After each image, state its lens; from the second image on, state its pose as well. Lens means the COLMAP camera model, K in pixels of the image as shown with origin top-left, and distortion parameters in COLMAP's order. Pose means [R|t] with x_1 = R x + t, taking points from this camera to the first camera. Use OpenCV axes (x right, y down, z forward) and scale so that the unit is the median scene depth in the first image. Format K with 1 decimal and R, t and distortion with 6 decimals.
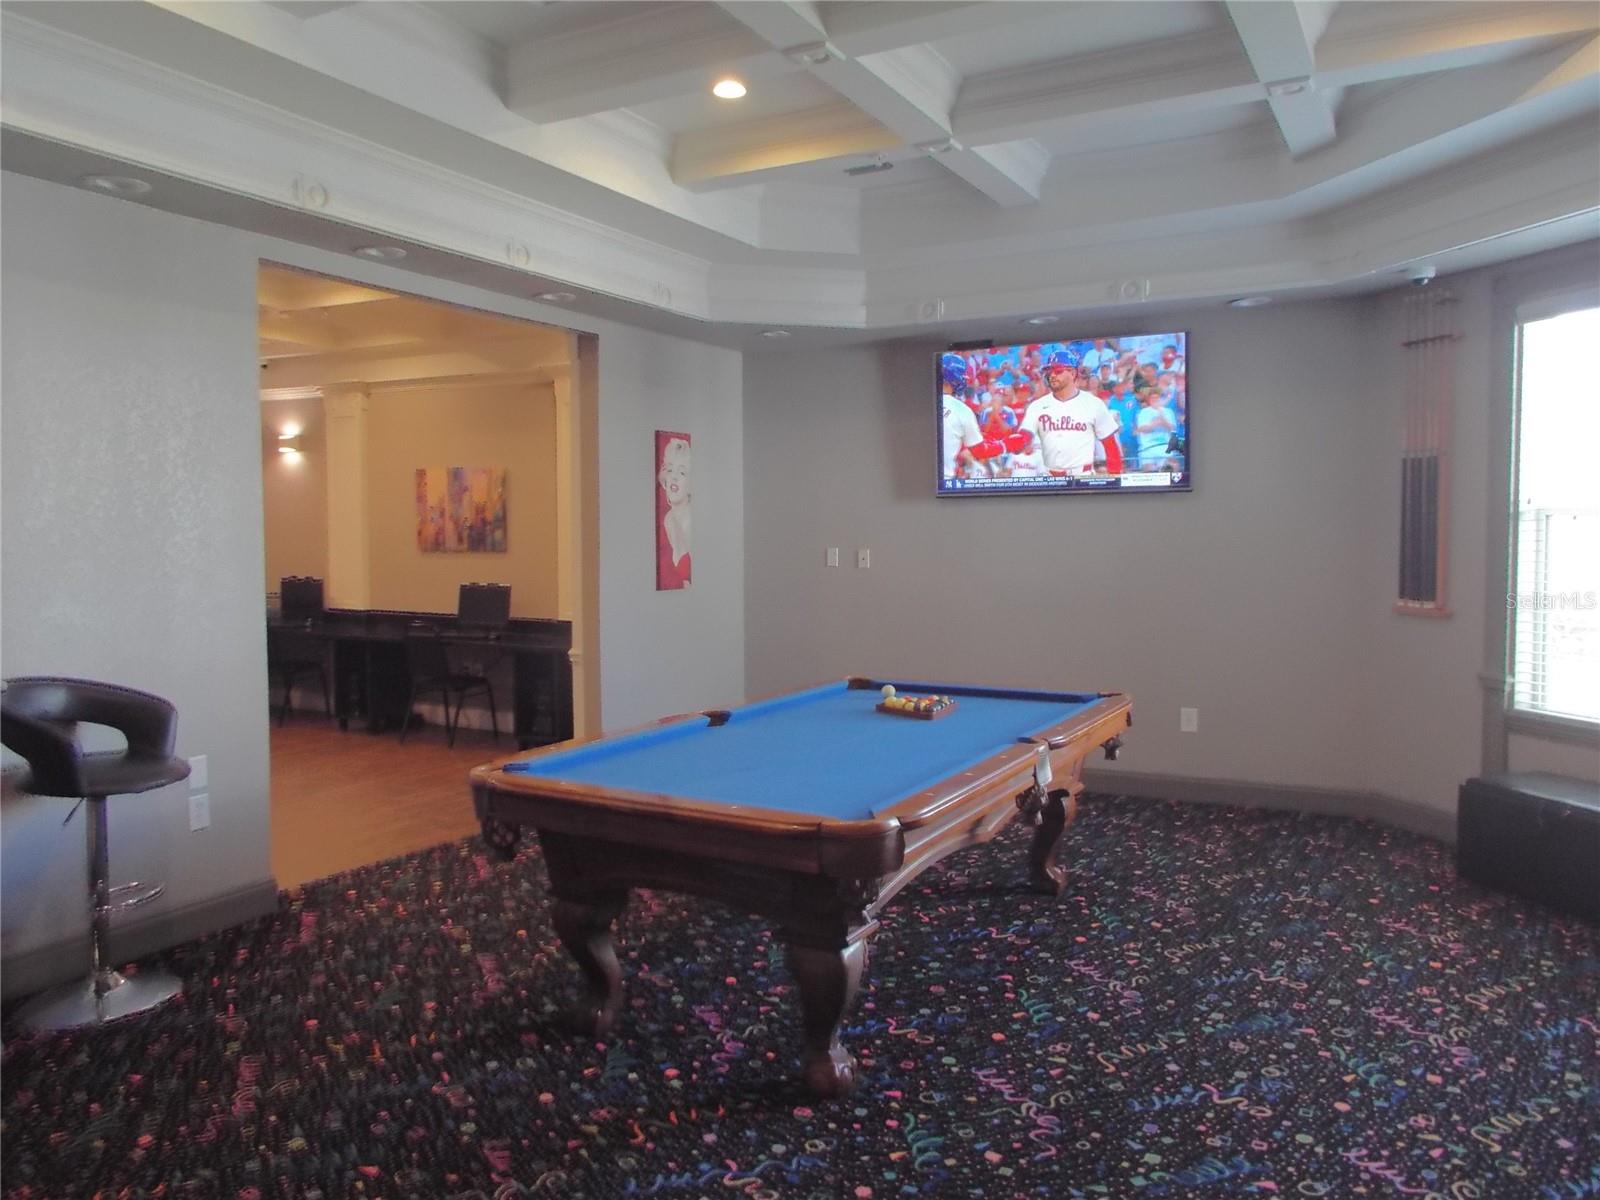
lens RADIAL K [[1153.3, 0, 800.6], [0, 1153.3, 603.7], [0, 0, 1]] dist [-0.046798, -0.005651]
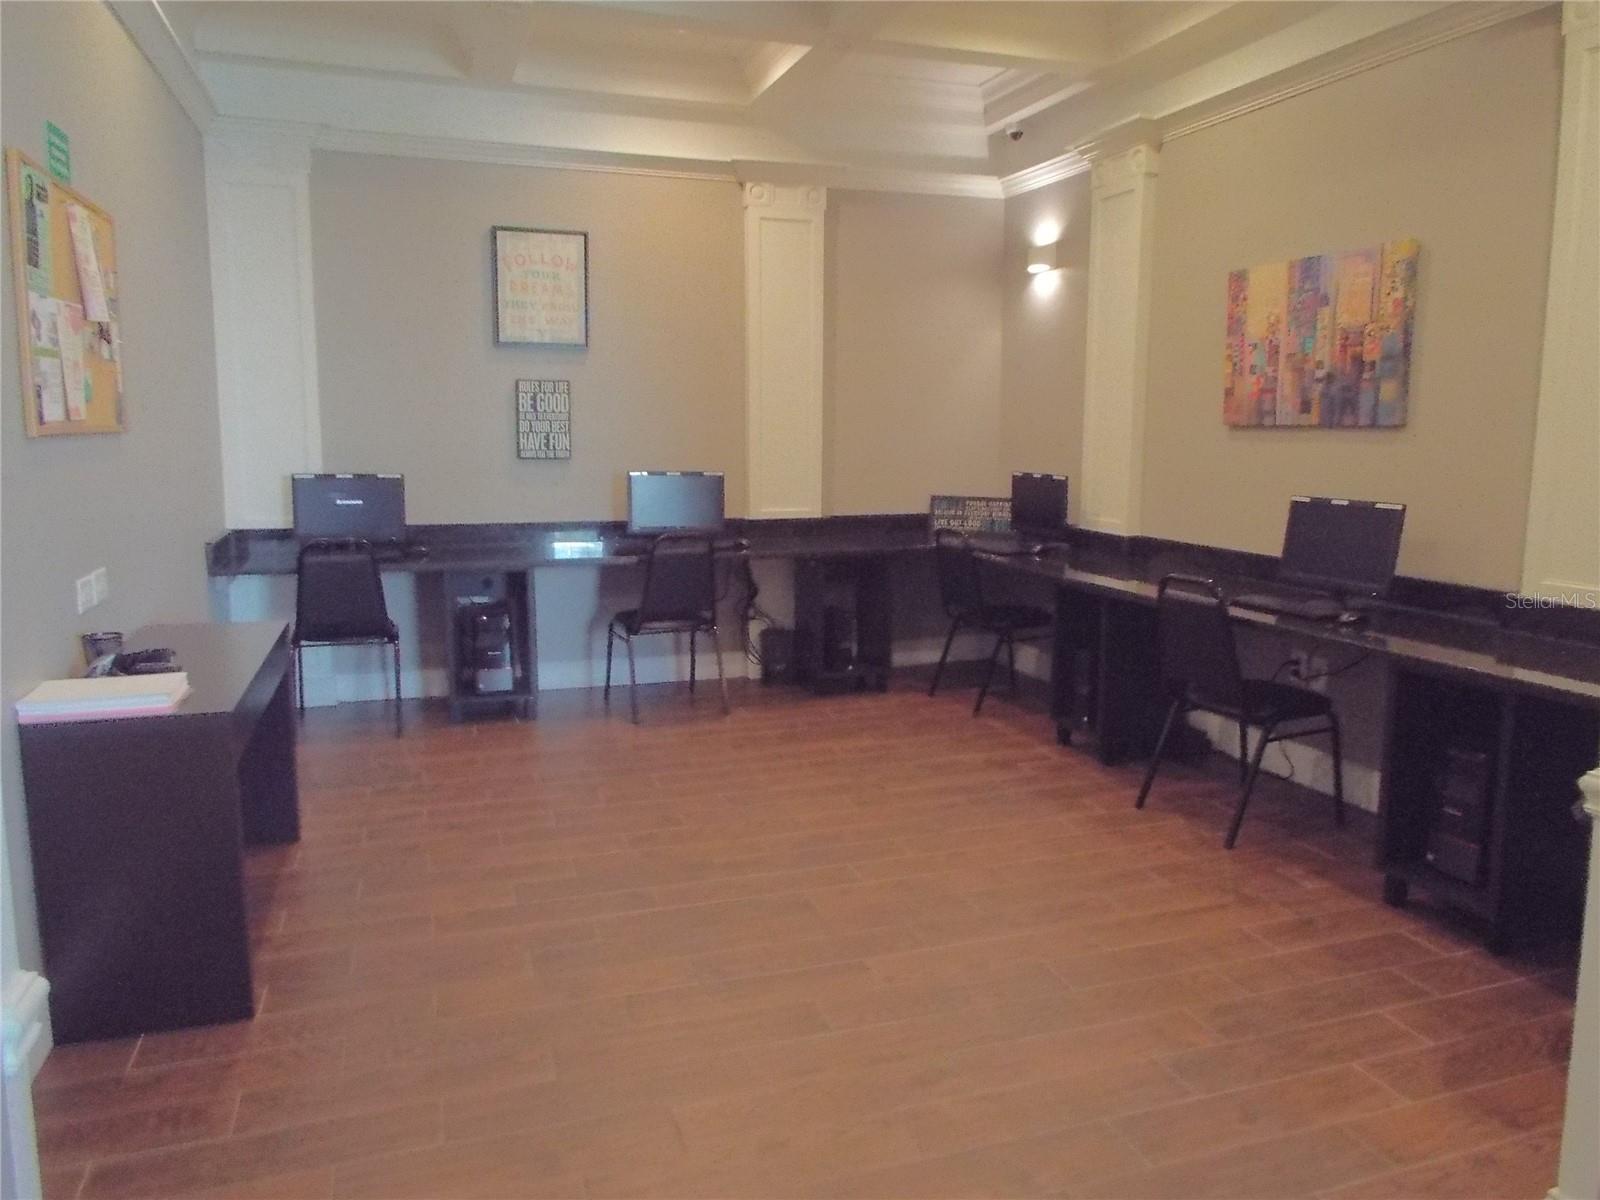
lens RADIAL K [[1153.3, 0, 793.4], [0, 1153.3, 609.7], [0, 0, 1]] dist [-0.046798, -0.005651]
pose [[0.738082, 0.107935, -0.666022, -0.123763], [-0.049298, 0.993110, 0.106311, -0.009726], [0.672908, -0.045632, 0.738317, 0.489091]]
